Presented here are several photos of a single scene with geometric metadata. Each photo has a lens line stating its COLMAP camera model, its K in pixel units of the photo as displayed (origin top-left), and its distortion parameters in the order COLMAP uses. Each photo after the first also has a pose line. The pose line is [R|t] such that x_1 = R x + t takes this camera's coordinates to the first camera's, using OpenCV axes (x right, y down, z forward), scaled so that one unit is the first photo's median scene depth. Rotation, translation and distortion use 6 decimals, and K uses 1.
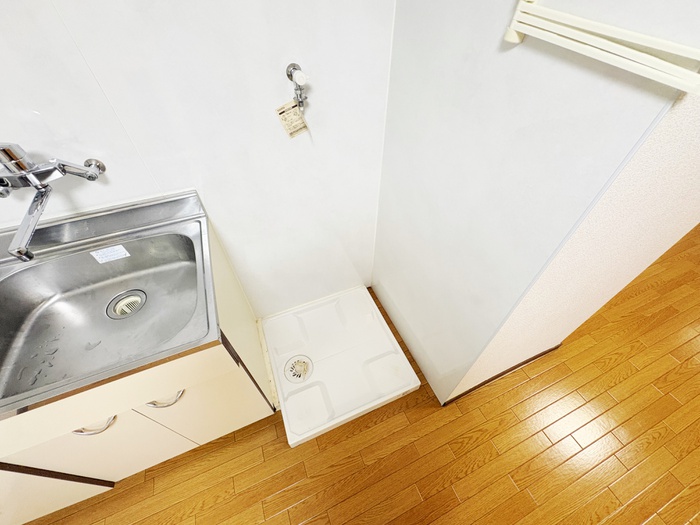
lens RADIAL K [[277.5, 0, 349.0], [0, 277.5, 261.6], [0, 0, 1]] dist [-0.001132, -0.000009]
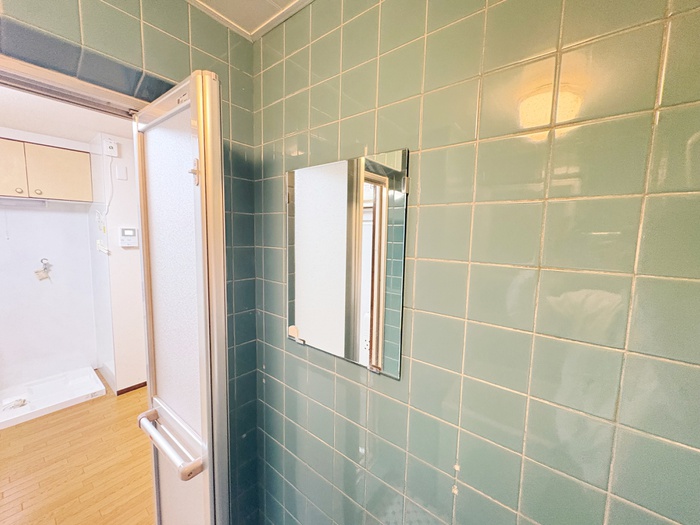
lens RADIAL K [[283.4, 0, 350.0], [0, 283.4, 262.5], [0, 0, 1]] dist [-0.000947, -0.000155]
pose [[0.877252, -0.020606, 0.479587, 1.127987], [0.329103, 0.753136, -0.569630, 1.998204], [-0.349456, 0.657542, 0.667472, -2.040420]]
